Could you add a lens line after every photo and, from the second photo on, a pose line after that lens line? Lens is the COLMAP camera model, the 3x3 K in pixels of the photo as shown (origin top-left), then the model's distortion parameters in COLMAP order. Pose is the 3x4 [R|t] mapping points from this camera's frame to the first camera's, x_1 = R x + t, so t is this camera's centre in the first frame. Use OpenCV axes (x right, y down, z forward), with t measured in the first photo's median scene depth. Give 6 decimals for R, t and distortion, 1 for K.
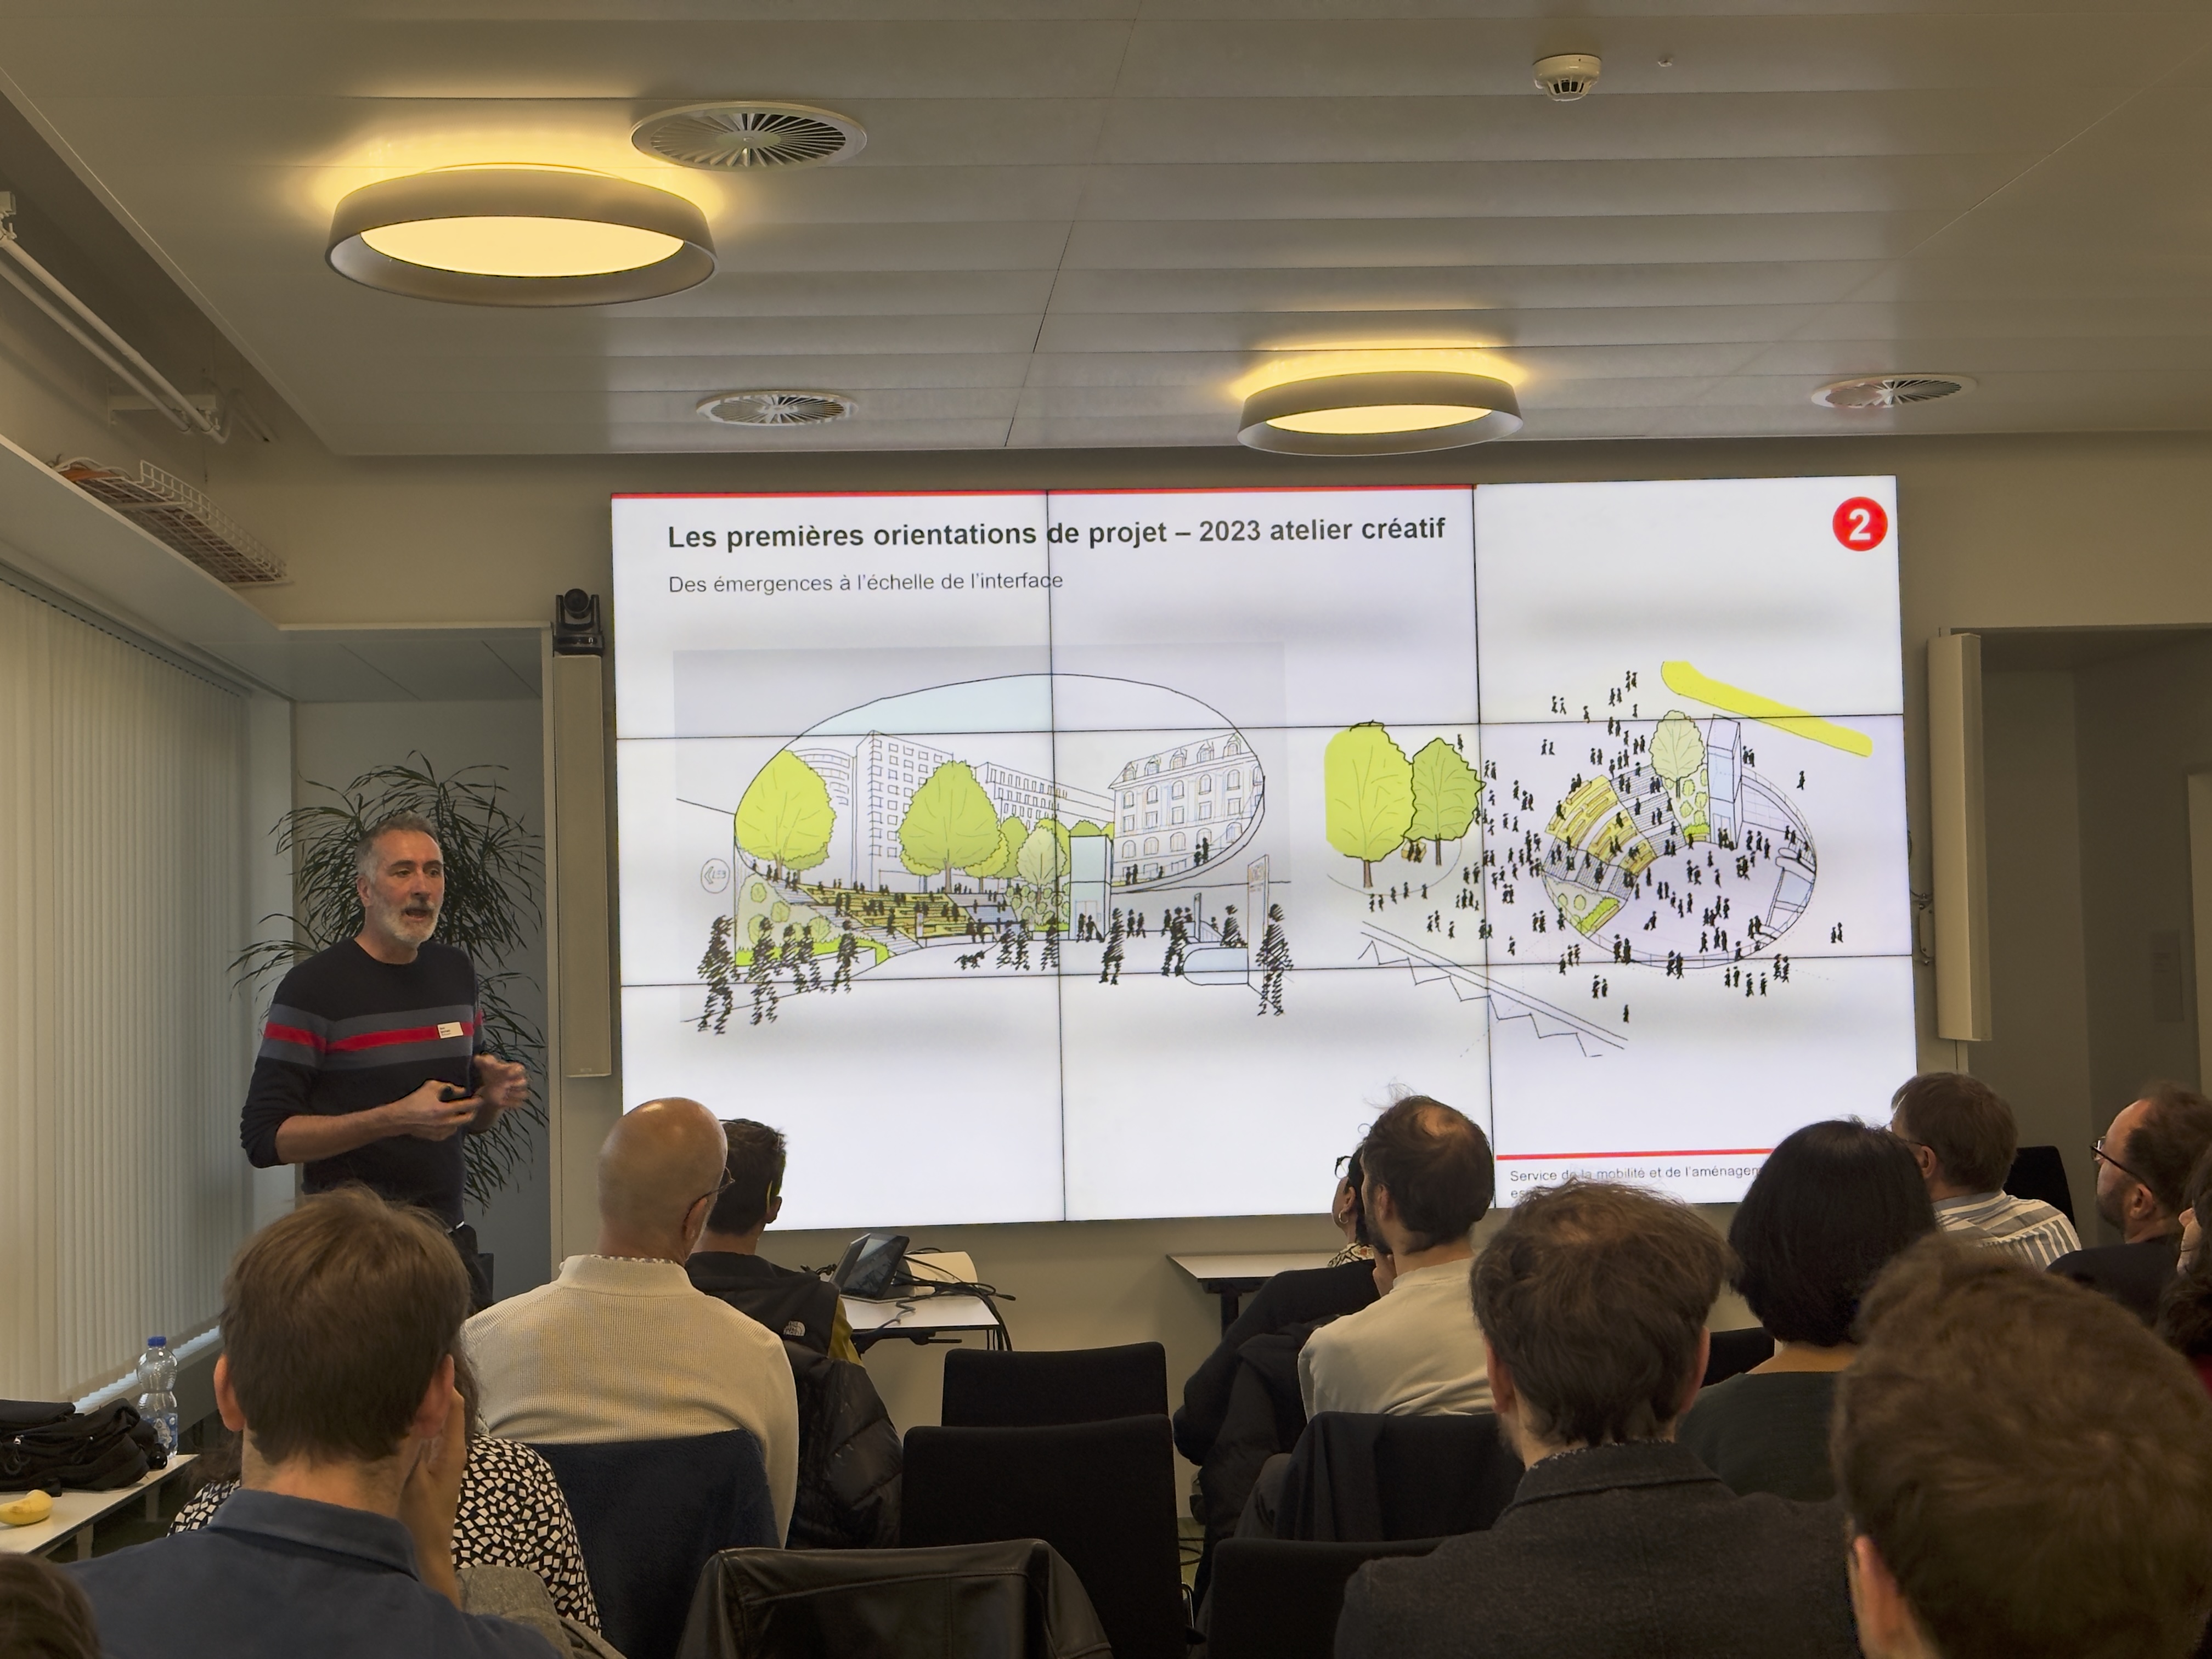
lens RADIAL K [[3082.1, 0, 1089.3], [0, 3082.1, 863.4], [0, 0, 1]] dist [0.083373, 0.386345]
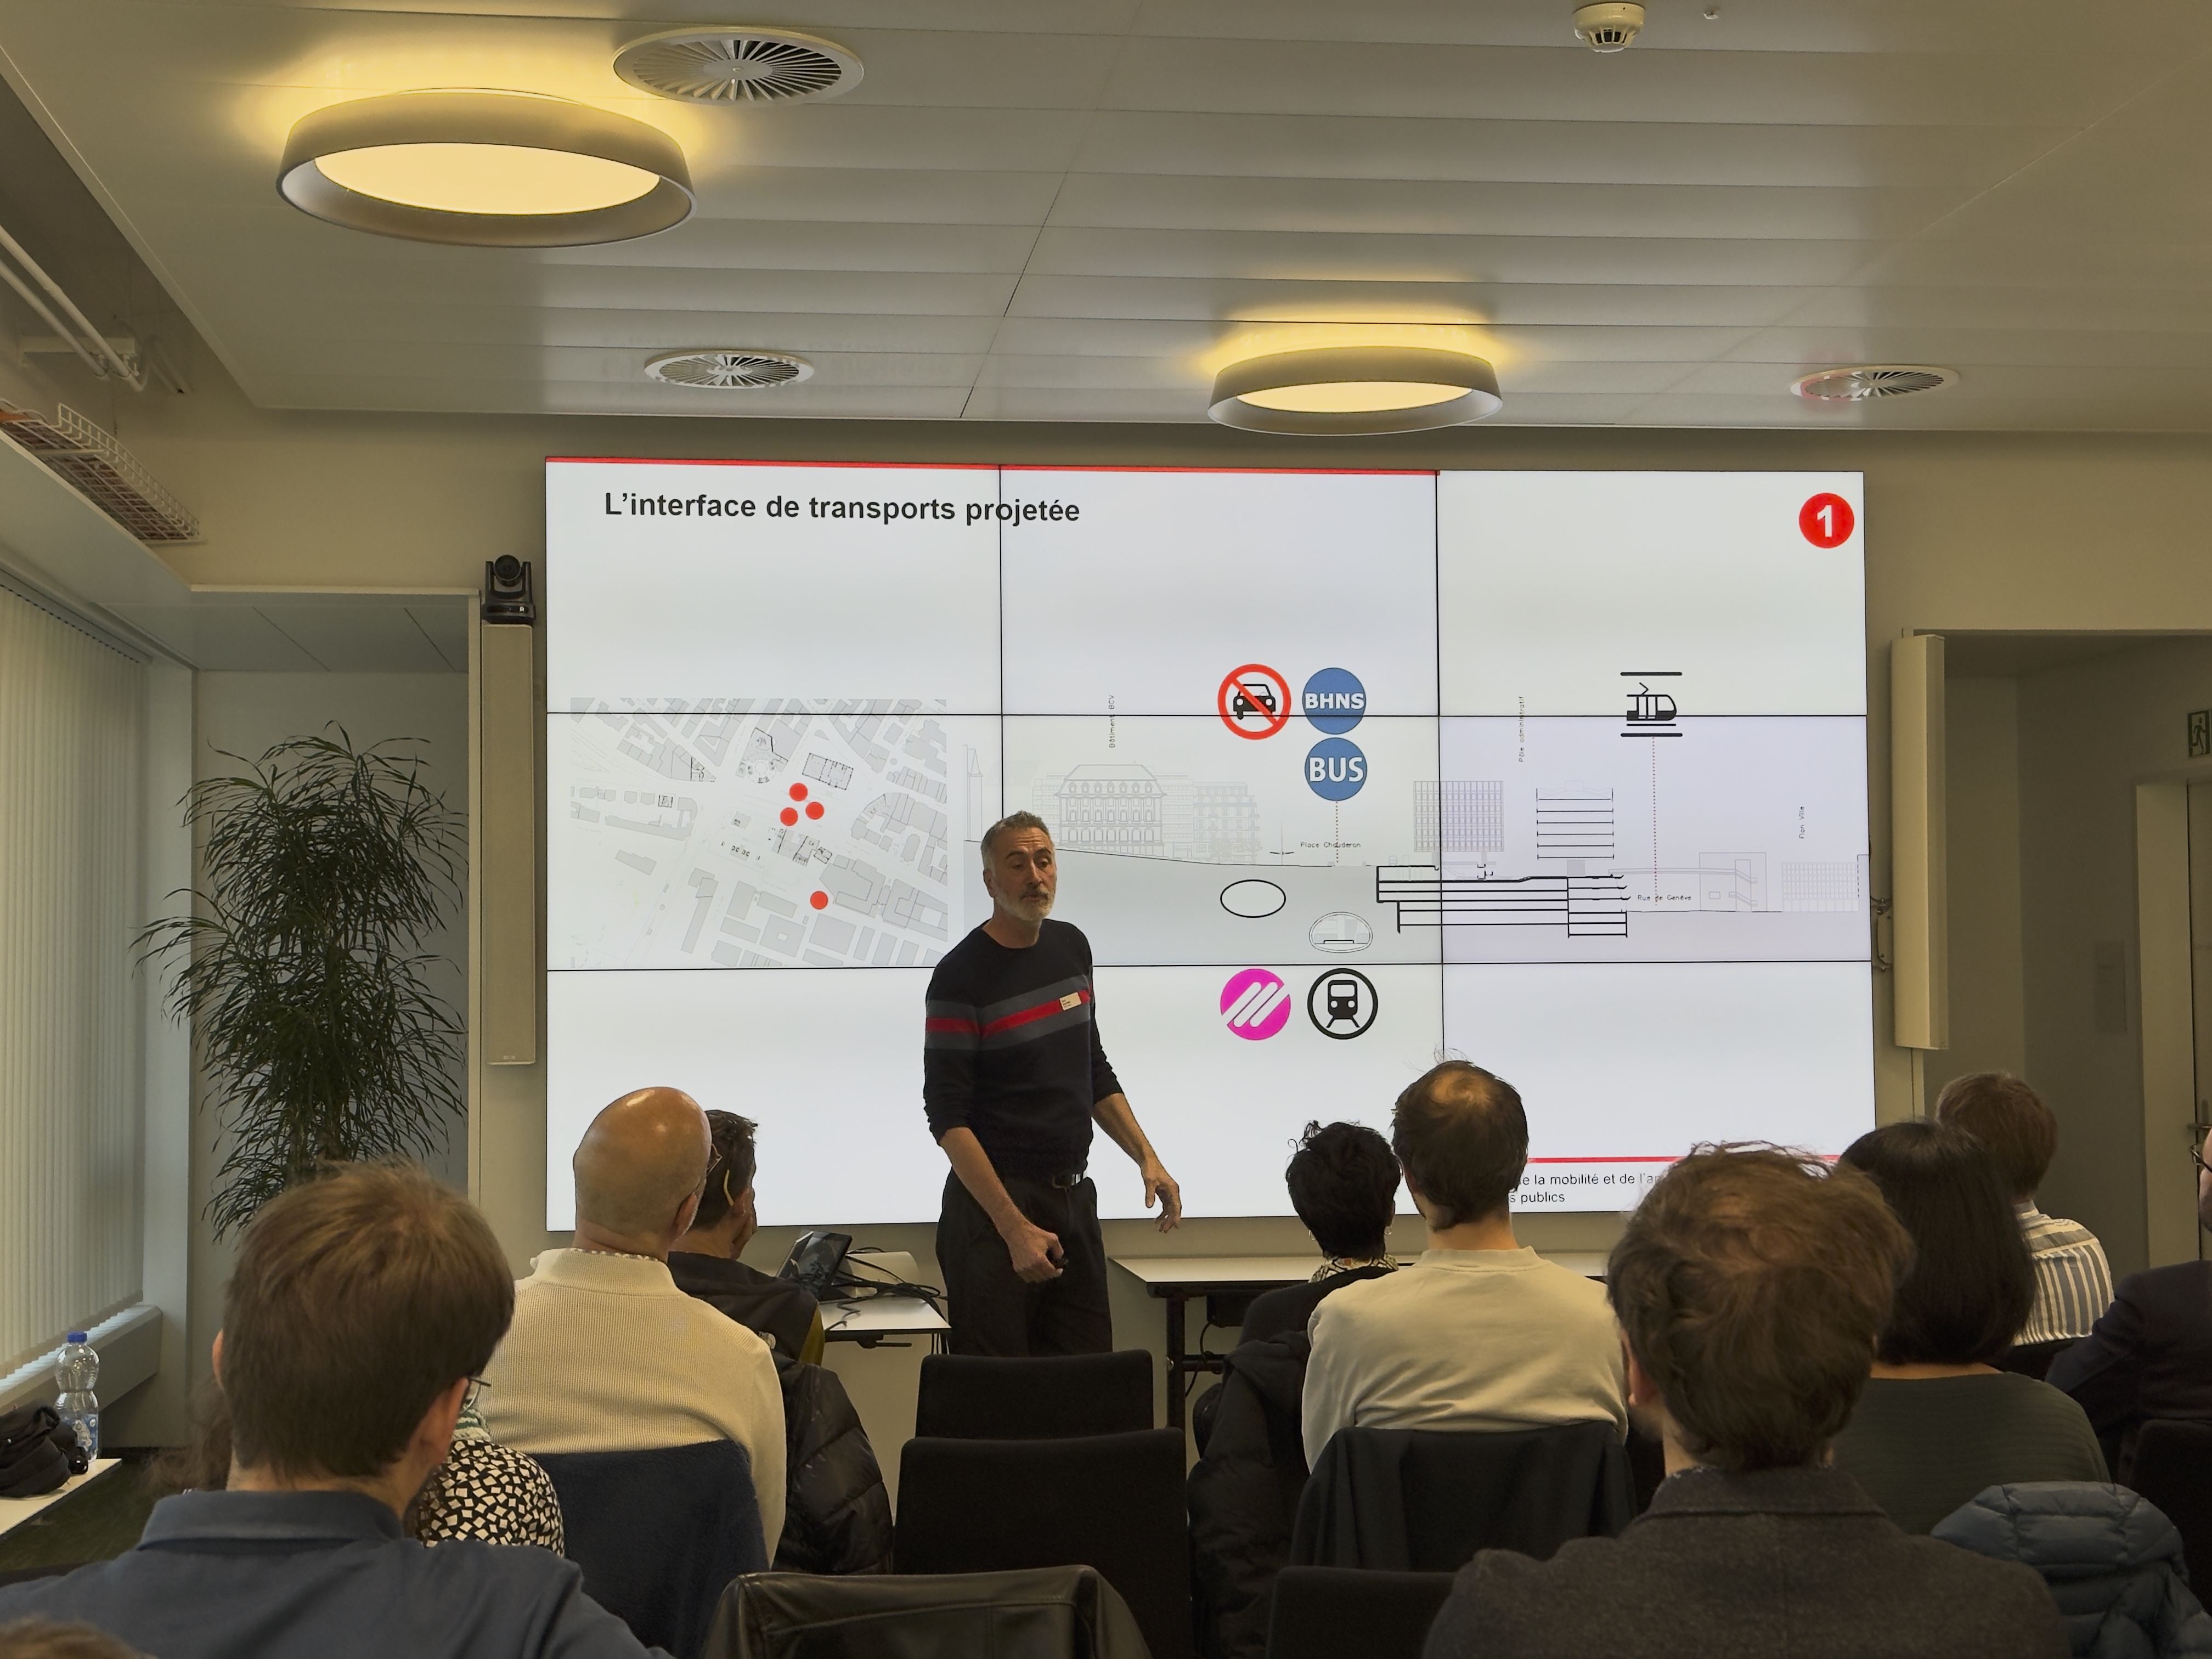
lens RADIAL K [[3087.4, 0, 1106.0], [0, 3087.4, 863.5], [0, 0, 1]] dist [0.124298, 0.040048]
pose [[0.998785, 0.018316, 0.045759, -0.025695], [-0.018305, 0.999832, -0.000659, 0.004398], [-0.045763, -0.000179, 0.998952, 0.034126]]
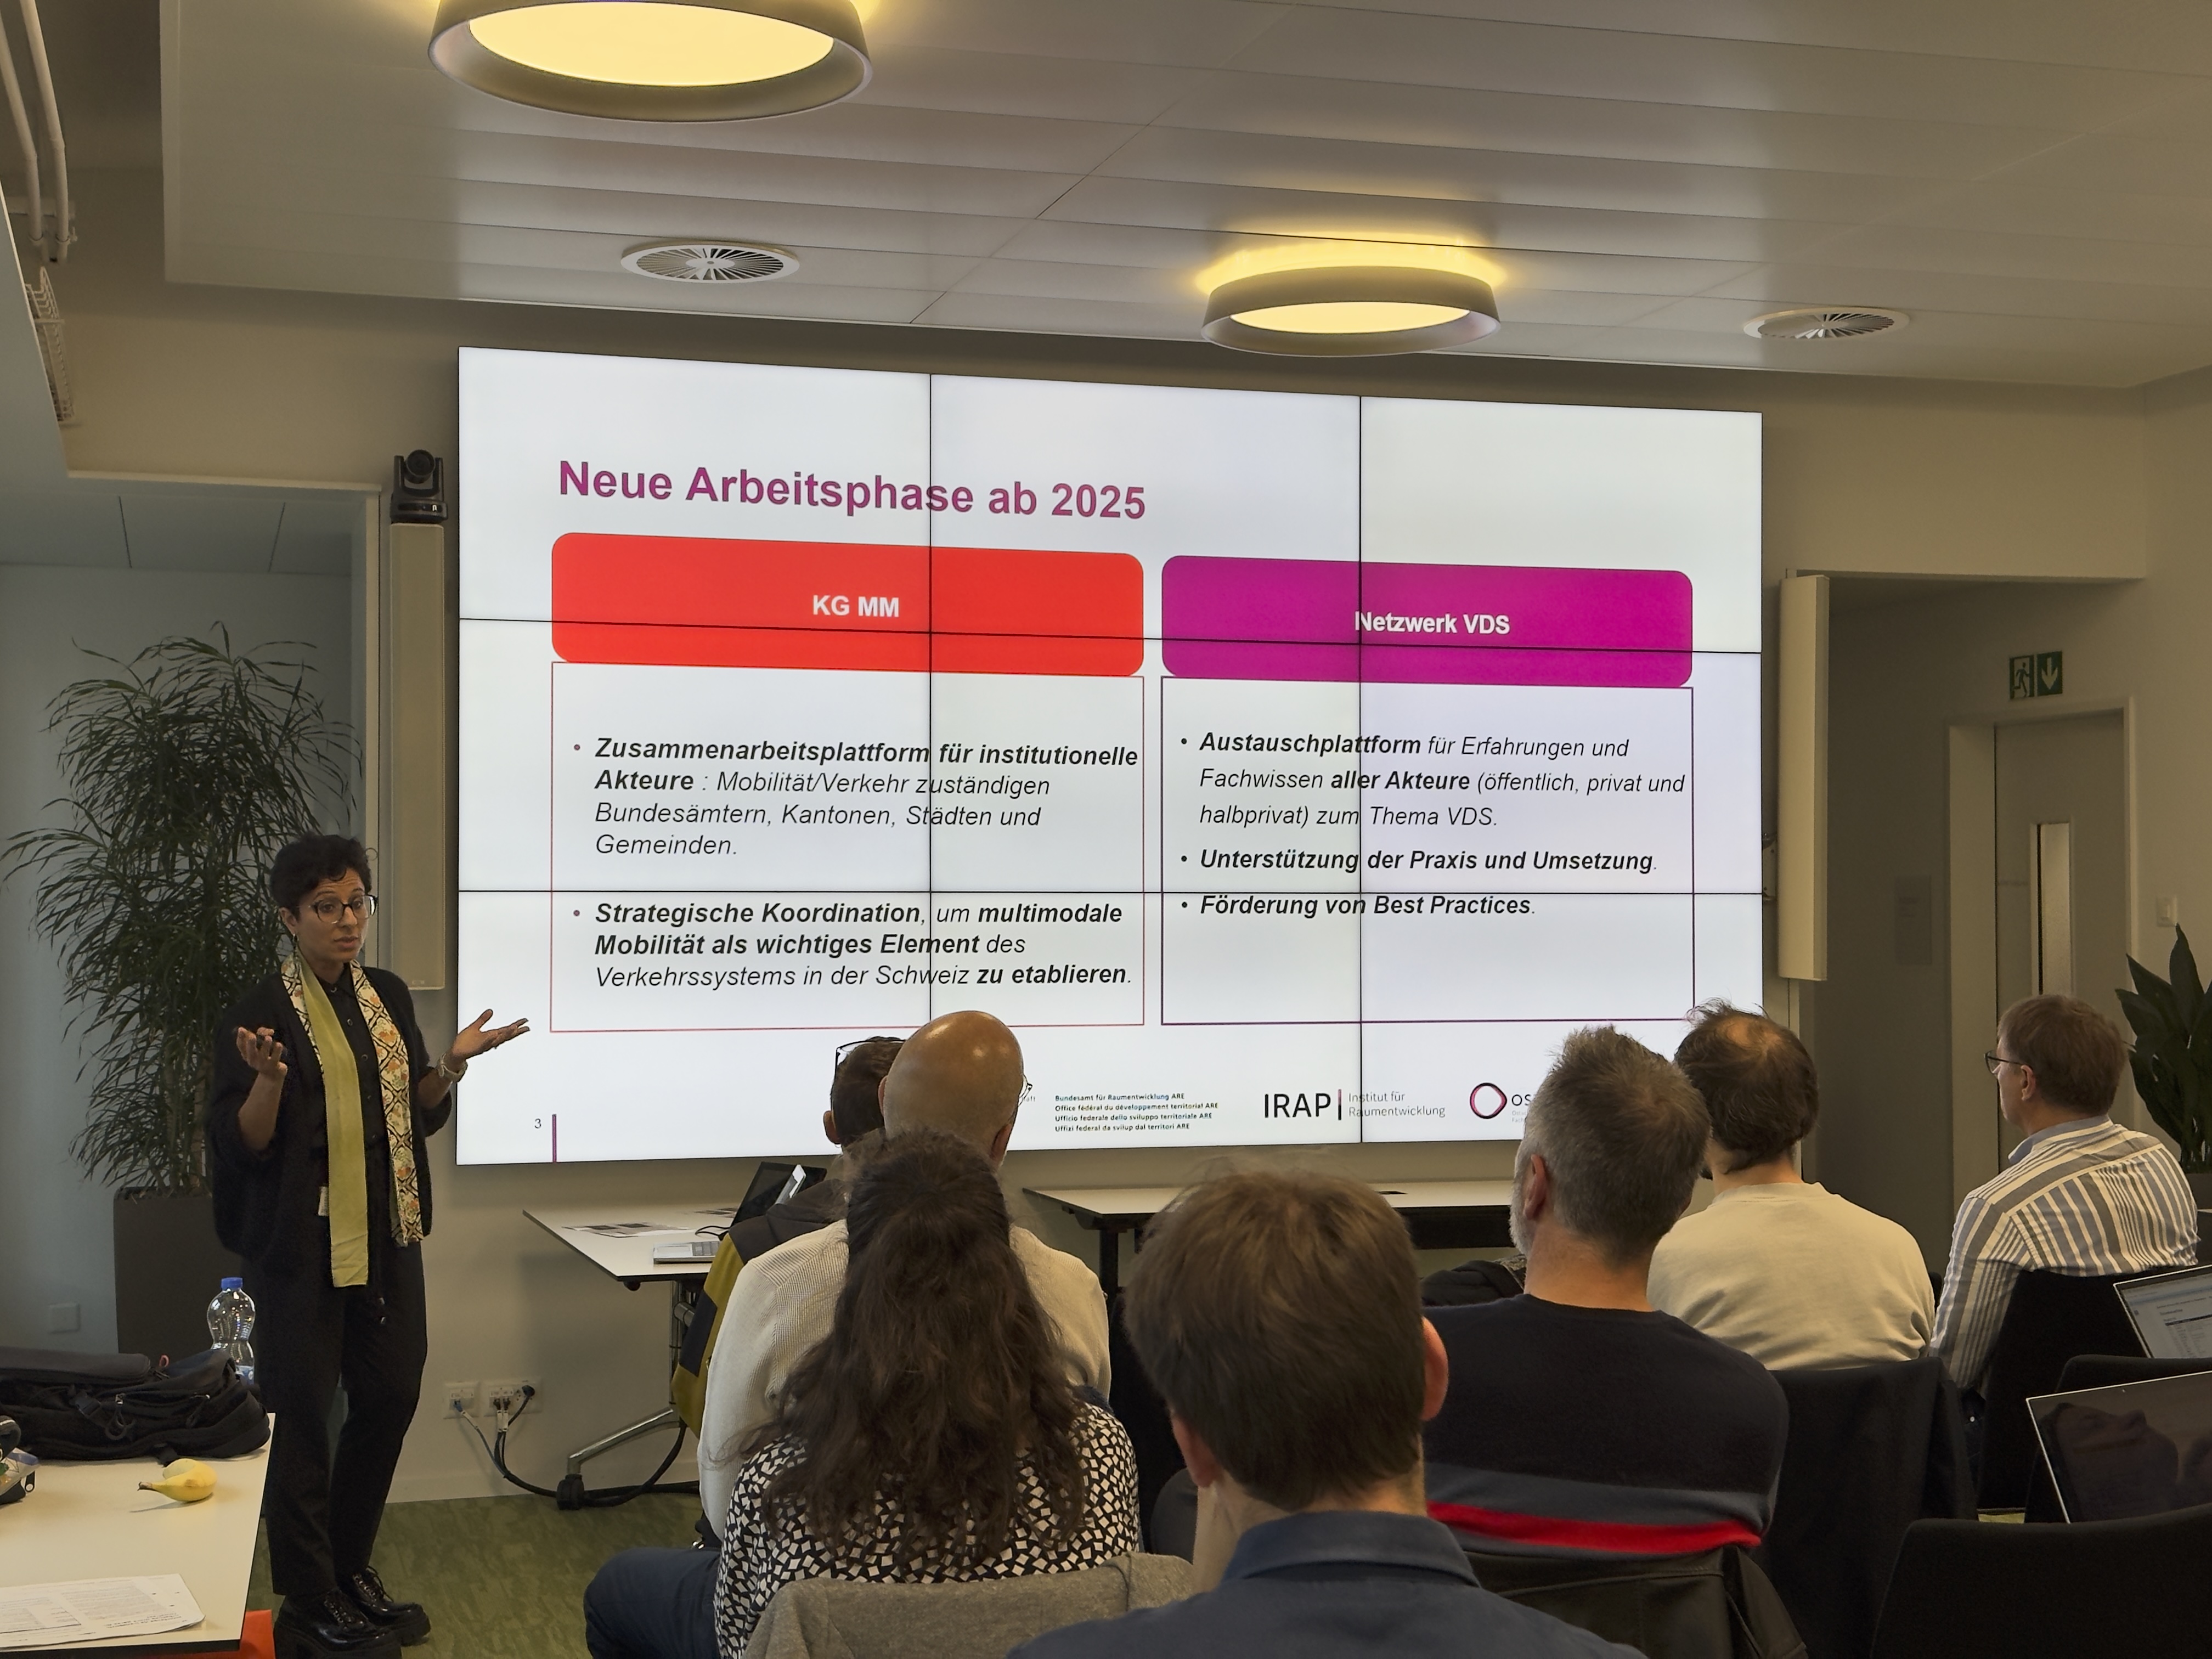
lens RADIAL K [[3052.4, 0, 1103.4], [0, 3052.4, 858.7], [0, 0, 1]] dist [0.158074, -0.052562]
pose [[0.979297, 0.028690, 0.200385, -0.164290], [-0.032730, 0.999322, 0.016875, 0.009661], [-0.199765, -0.023084, 0.979572, 0.083972]]
